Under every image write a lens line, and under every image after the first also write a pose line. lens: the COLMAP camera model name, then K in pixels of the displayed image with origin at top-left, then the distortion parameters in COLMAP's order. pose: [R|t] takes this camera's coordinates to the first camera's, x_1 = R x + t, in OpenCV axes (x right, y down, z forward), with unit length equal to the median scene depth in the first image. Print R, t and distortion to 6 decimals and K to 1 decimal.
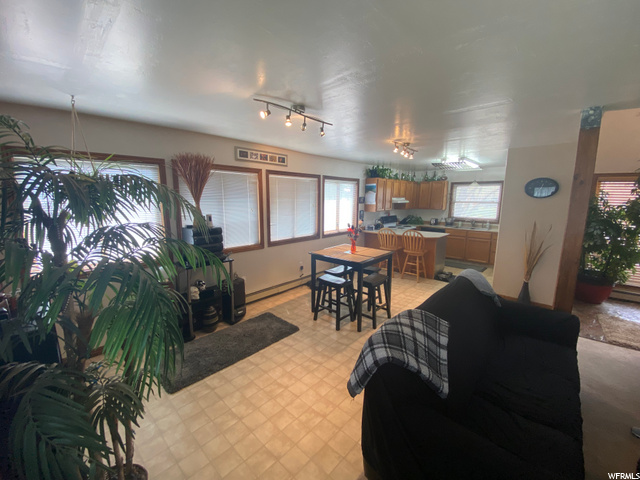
lens RADIAL K [[263.2, 0, 320.0], [0, 263.2, 240.0], [0, 0, 1]] dist [0.000431, -0.000033]
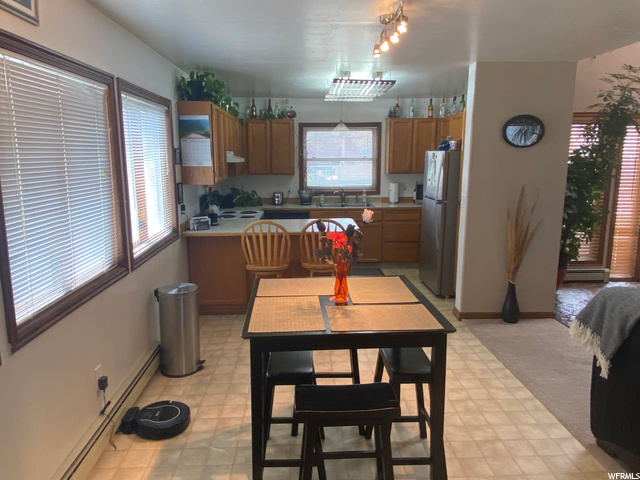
lens RADIAL K [[466.7, 0, 320.0], [0, 466.7, 240.0], [0, 0, 1]] dist [0.057960, -0.000396]
pose [[0.701739, -0.132469, 0.700010, -0.201605], [0.120952, 0.990450, 0.066180, -0.047878], [-0.702092, 0.038227, 0.711060, 0.353387]]
